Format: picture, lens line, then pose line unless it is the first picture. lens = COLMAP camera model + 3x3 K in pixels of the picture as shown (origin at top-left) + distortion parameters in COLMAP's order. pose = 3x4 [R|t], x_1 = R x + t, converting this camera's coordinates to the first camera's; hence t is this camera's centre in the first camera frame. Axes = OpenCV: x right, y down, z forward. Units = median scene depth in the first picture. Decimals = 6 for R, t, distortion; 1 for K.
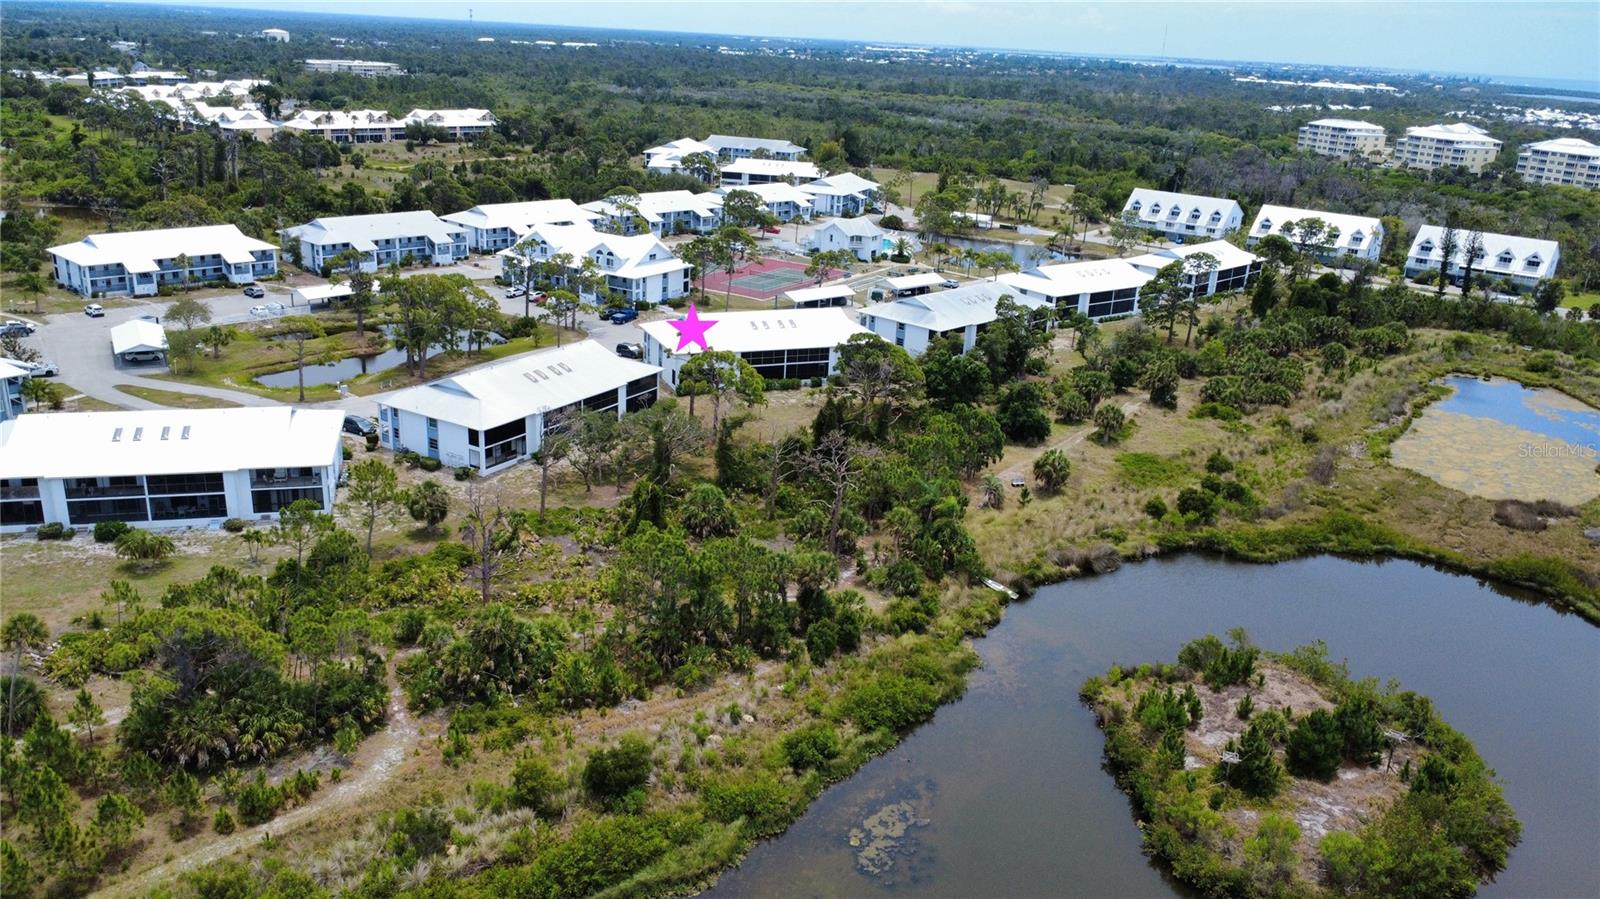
lens RADIAL K [[1208.3, 0, 800.5], [0, 1208.3, 455.0], [0, 0, 1]] dist [0.004758, -0.005295]
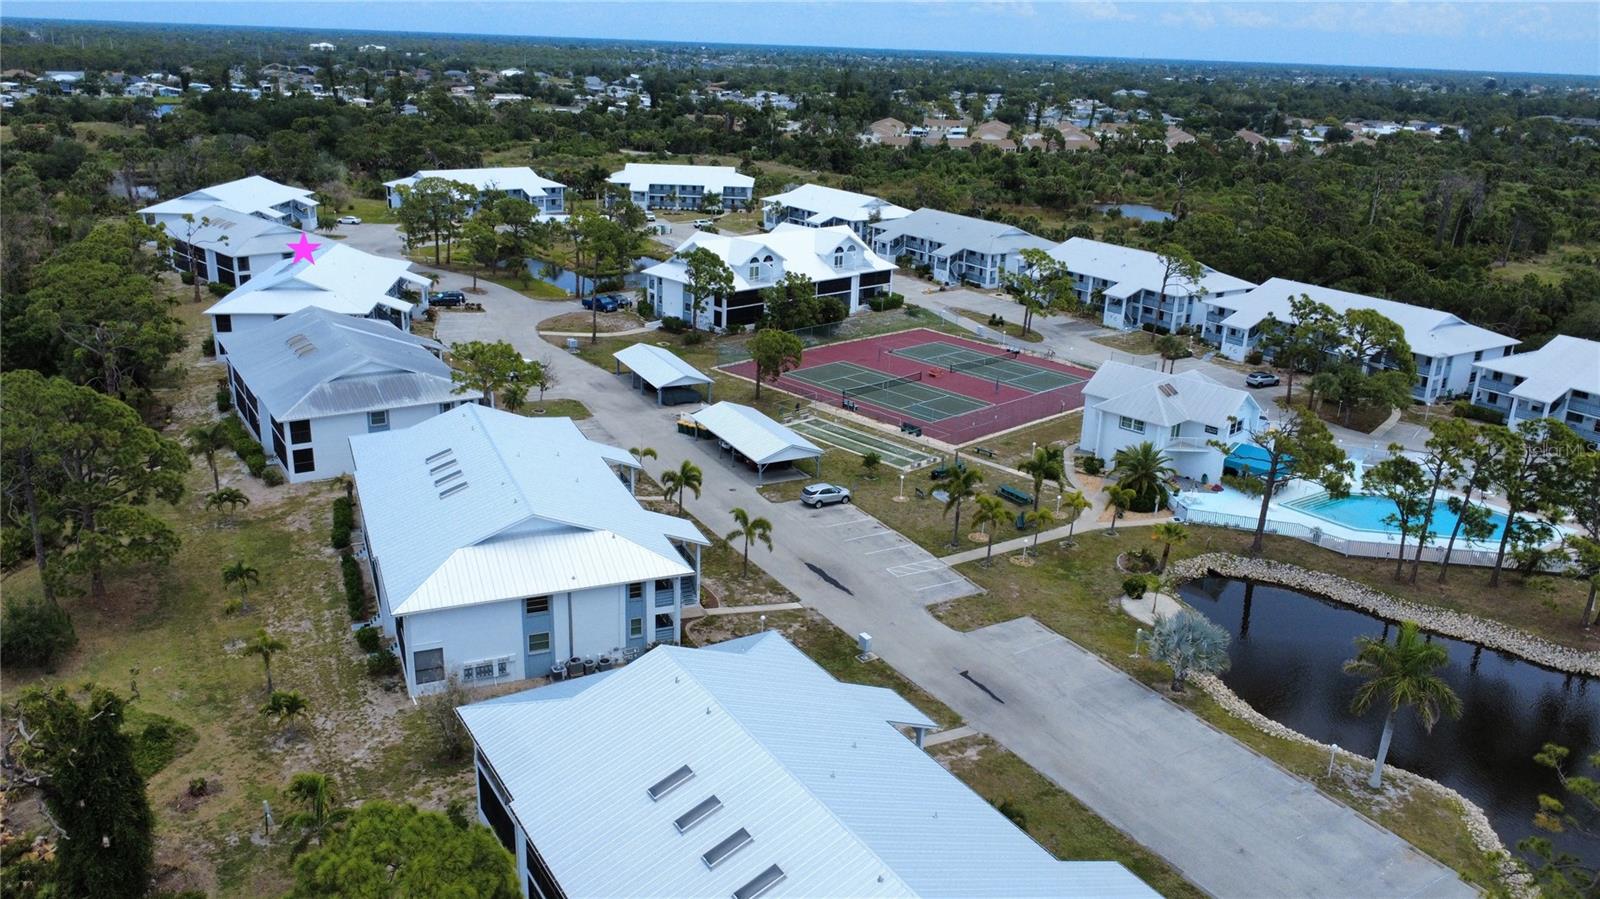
lens RADIAL K [[1208.3, 0, 800.5], [0, 1208.3, 455.0], [0, 0, 1]] dist [0.004758, -0.005295]
pose [[-0.250188, 0.256835, -0.933510, 0.351901], [-0.362385, 0.869250, 0.336277, -0.201477], [0.897821, 0.422422, -0.124403, 0.727460]]
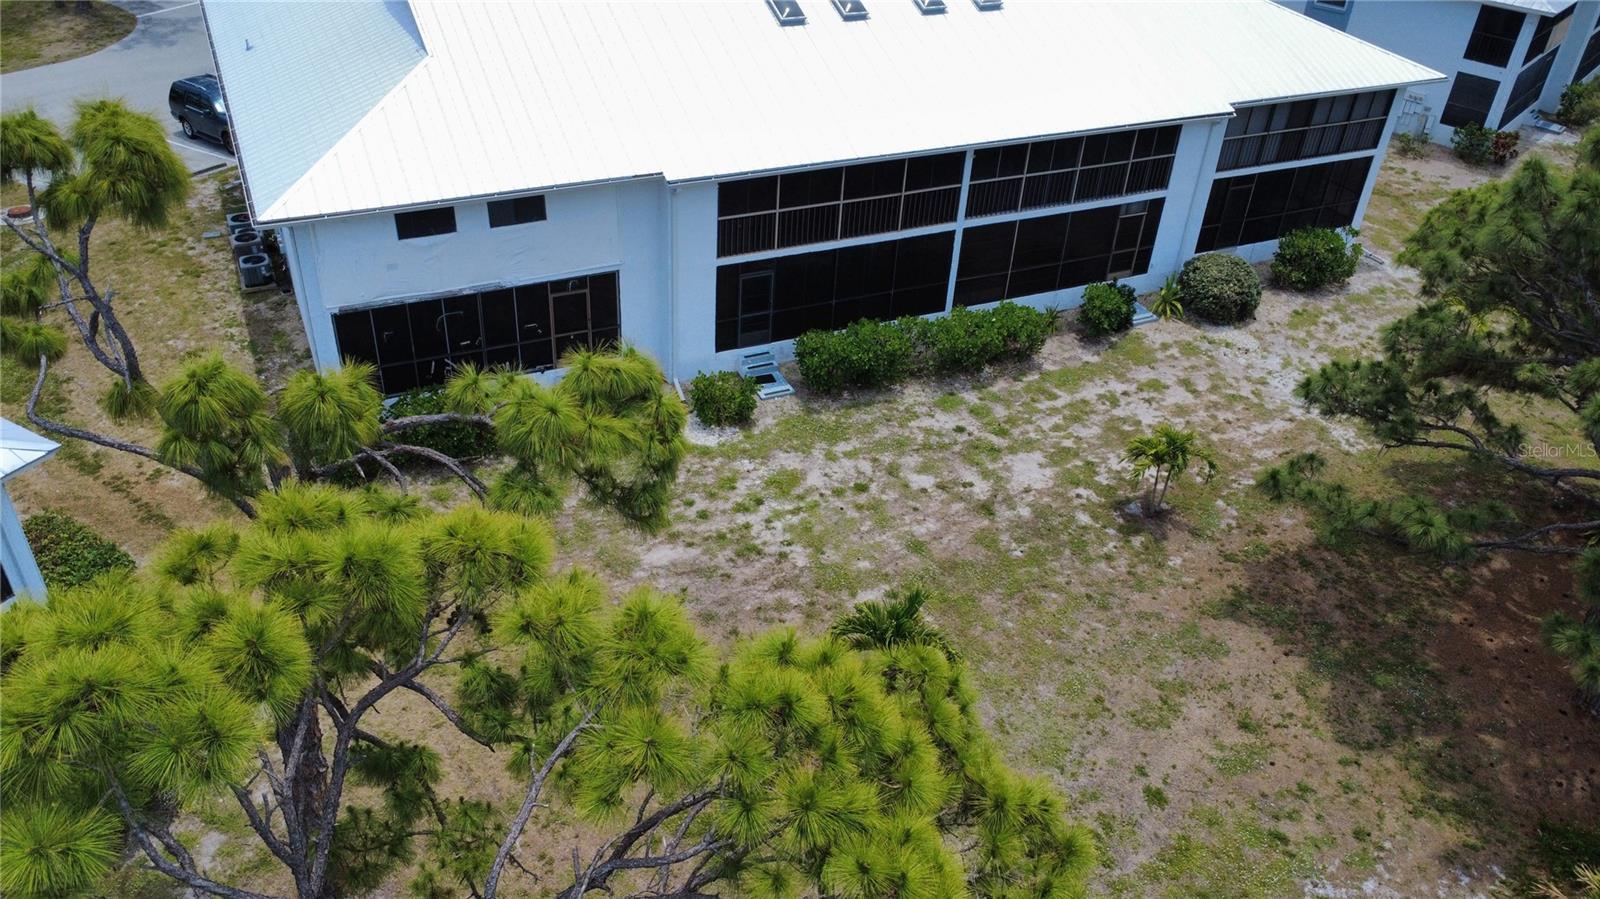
lens RADIAL K [[1208.3, 0, 800.5], [0, 1208.3, 455.0], [0, 0, 1]] dist [0.004758, -0.005295]
pose [[0.999336, -0.017764, 0.031802, -0.020646], [0.008553, 0.963054, 0.269173, -0.043800], [-0.035408, -0.268723, 0.962567, 0.391733]]
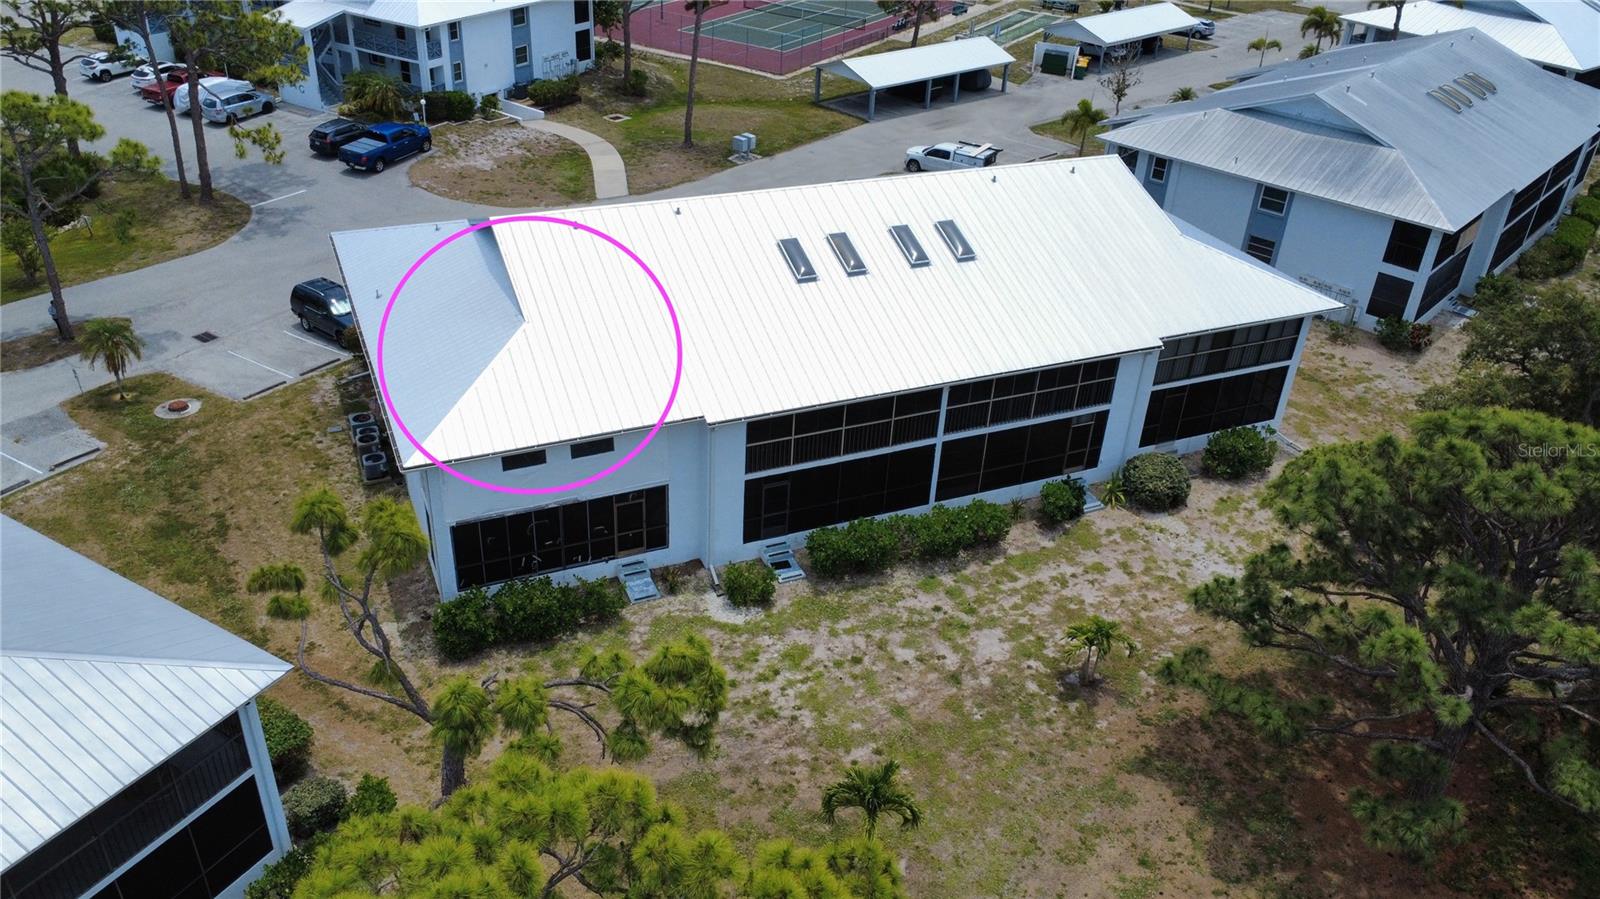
lens RADIAL K [[1208.3, 0, 800.5], [0, 1208.3, 455.0], [0, 0, 1]] dist [0.004758, -0.005295]
pose [[0.999867, -0.009094, 0.013538, -0.020099], [0.006025, 0.977346, 0.211561, -0.058077], [-0.015155, -0.211451, 0.977271, 0.372984]]
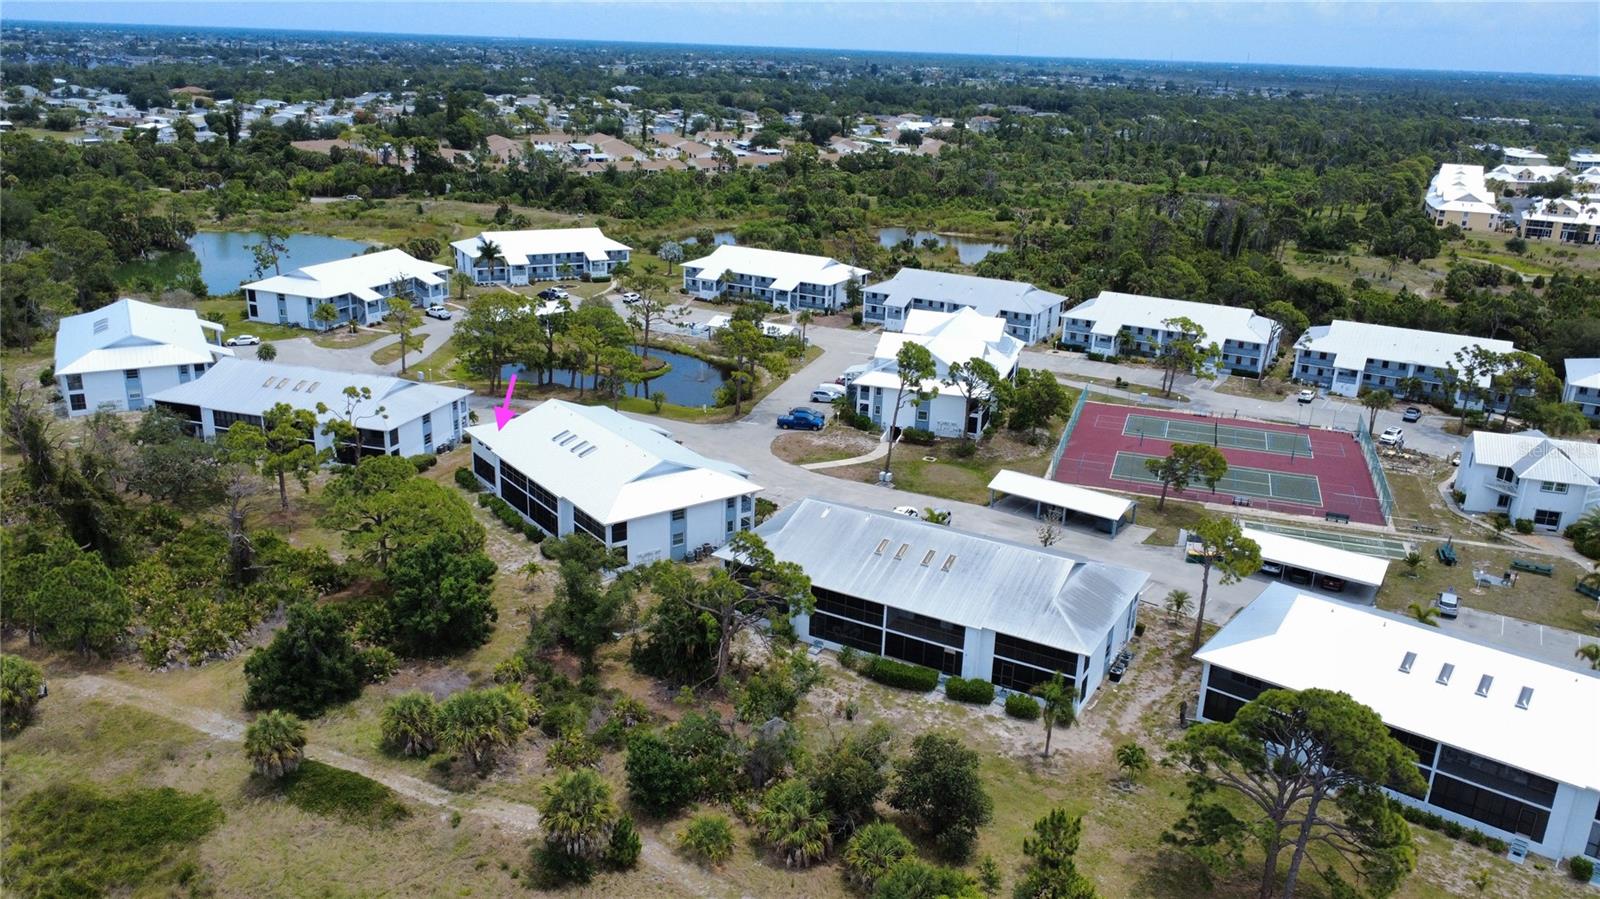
lens RADIAL K [[1208.3, 0, 800.5], [0, 1208.3, 455.0], [0, 0, 1]] dist [0.004758, -0.005295]
pose [[0.235873, 0.273030, -0.932641, 0.327707], [-0.339694, 0.922342, 0.184103, -0.135364], [0.910479, 0.273388, 0.310302, 0.441420]]
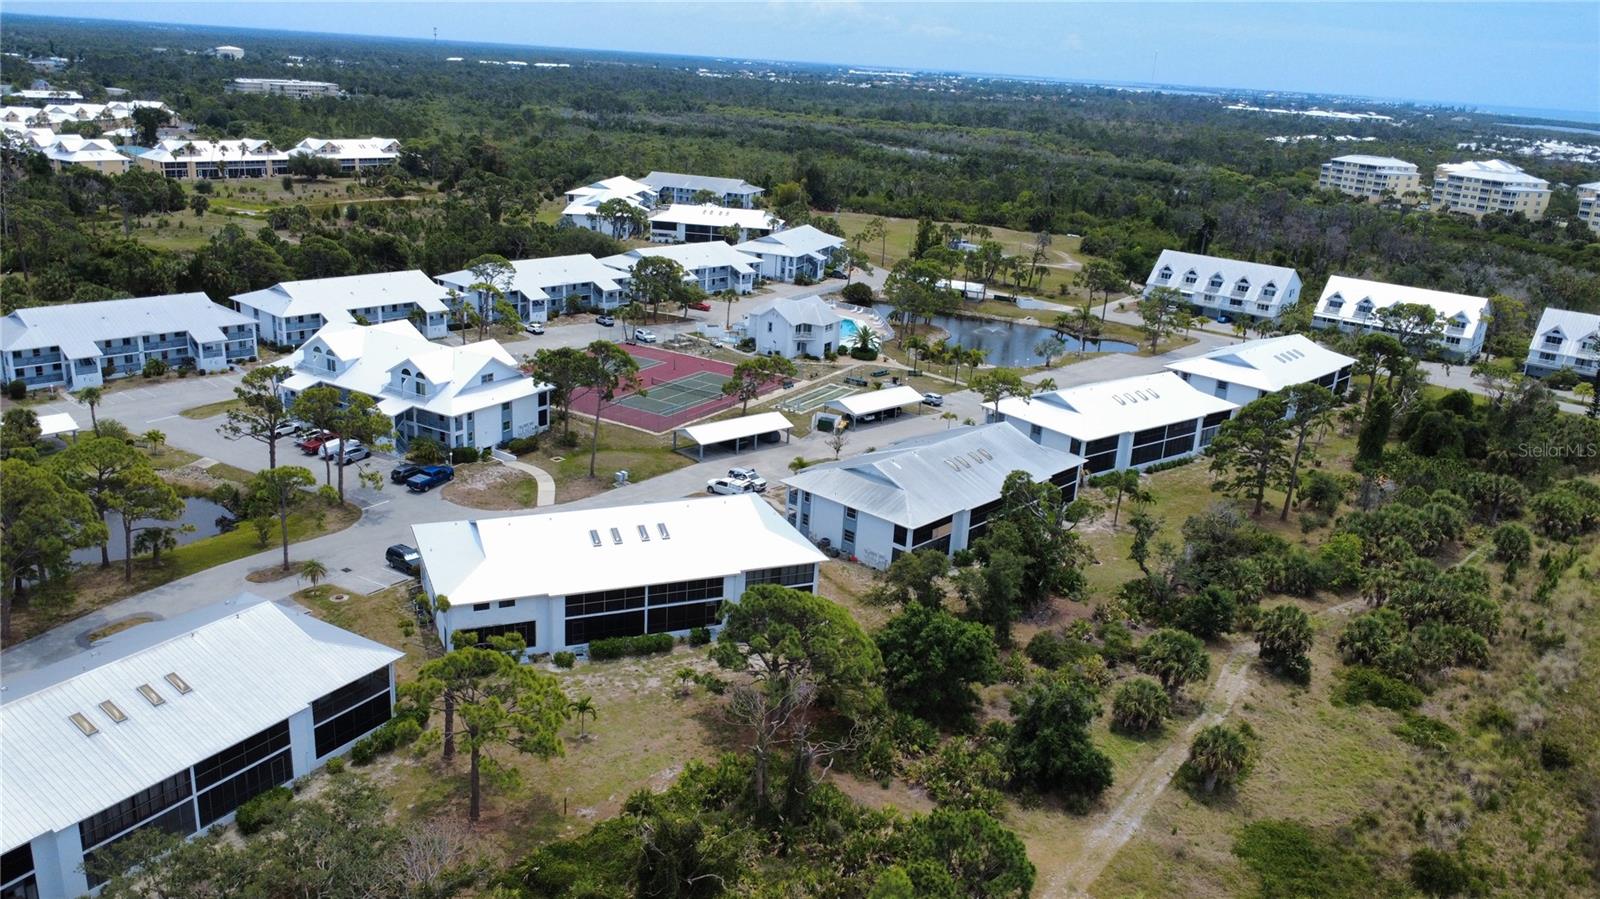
lens RADIAL K [[1208.3, 0, 800.5], [0, 1208.3, 455.0], [0, 0, 1]] dist [0.004758, -0.005295]
pose [[0.999893, 0.004779, 0.013843, 0.025782], [-0.004542, 0.999843, -0.017119, -0.067102], [-0.013923, 0.017054, 0.999758, 0.198467]]
